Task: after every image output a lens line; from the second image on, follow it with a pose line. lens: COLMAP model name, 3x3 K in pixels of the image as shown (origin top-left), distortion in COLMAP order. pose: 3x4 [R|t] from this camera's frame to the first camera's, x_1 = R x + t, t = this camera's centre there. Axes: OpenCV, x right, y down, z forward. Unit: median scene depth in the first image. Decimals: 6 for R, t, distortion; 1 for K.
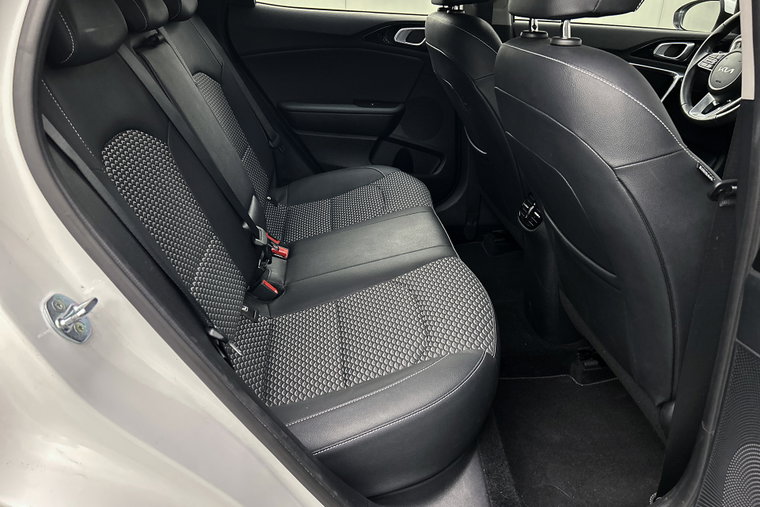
lens RADIAL K [[584.3, 0, 379.4], [0, 584.3, 259.2], [0, 0, 1]] dist [0.084357, -0.122001]
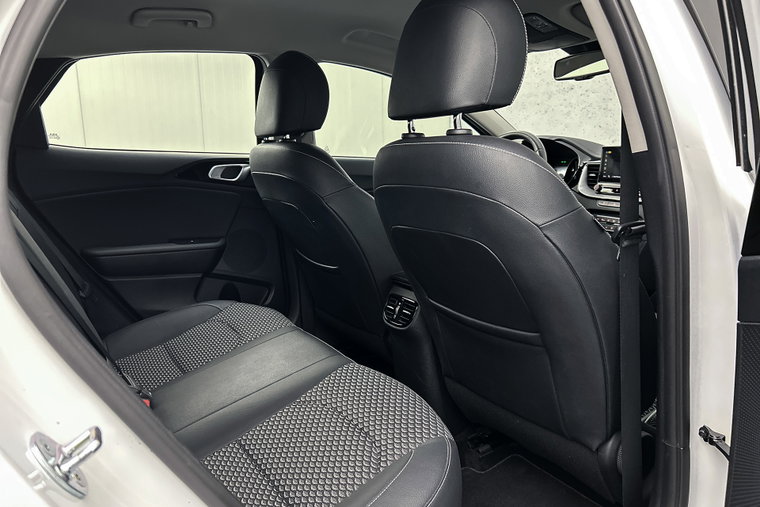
lens RADIAL K [[583.9, 0, 380.0], [0, 583.9, 253.5], [0, 0, 1]] dist [0.052377, -0.000926]
pose [[0.901431, -0.109439, 0.418861, -0.151468], [0.217046, 0.951386, -0.218529, 0.031792], [-0.374583, 0.287901, 0.881363, 0.062189]]
